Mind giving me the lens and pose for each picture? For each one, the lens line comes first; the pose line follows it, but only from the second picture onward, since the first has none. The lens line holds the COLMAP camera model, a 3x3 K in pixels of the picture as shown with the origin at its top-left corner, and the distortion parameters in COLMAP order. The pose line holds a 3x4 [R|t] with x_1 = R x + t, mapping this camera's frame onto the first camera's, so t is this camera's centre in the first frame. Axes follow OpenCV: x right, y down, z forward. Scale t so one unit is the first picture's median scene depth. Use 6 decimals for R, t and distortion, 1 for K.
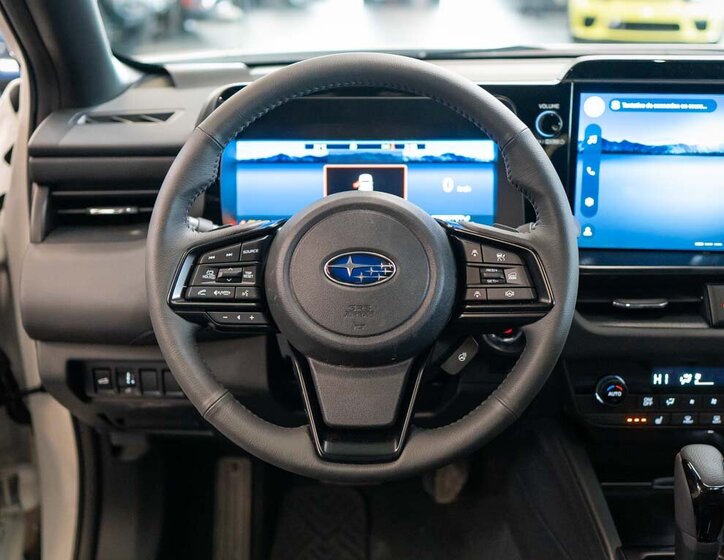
lens RADIAL K [[885.1, 0, 362.6], [0, 885.1, 266.3], [0, 0, 1]] dist [-0.004265, -0.035584]
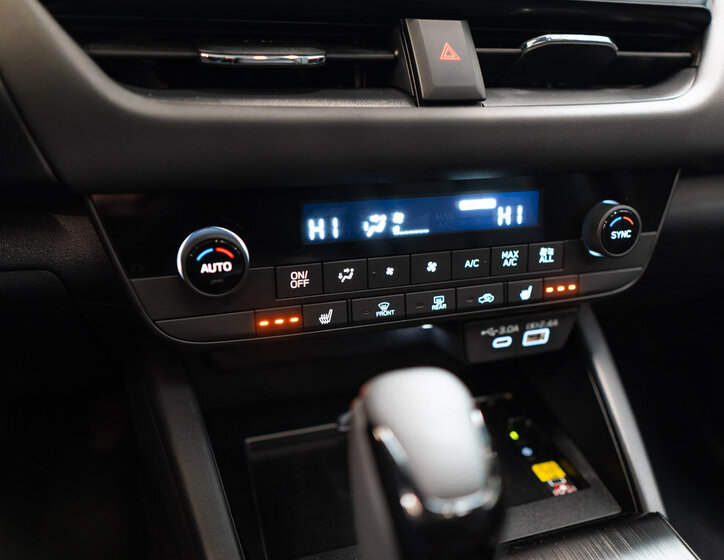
lens RADIAL K [[623.9, 0, 362.0], [0, 623.9, 280.0], [0, 0, 1]] dist [0.001864, -0.001715]
pose [[0.953370, -0.094535, 0.286615, 0.263622], [0.063708, 0.991314, 0.115055, 0.119364], [-0.295003, -0.091430, 0.951112, 0.688896]]
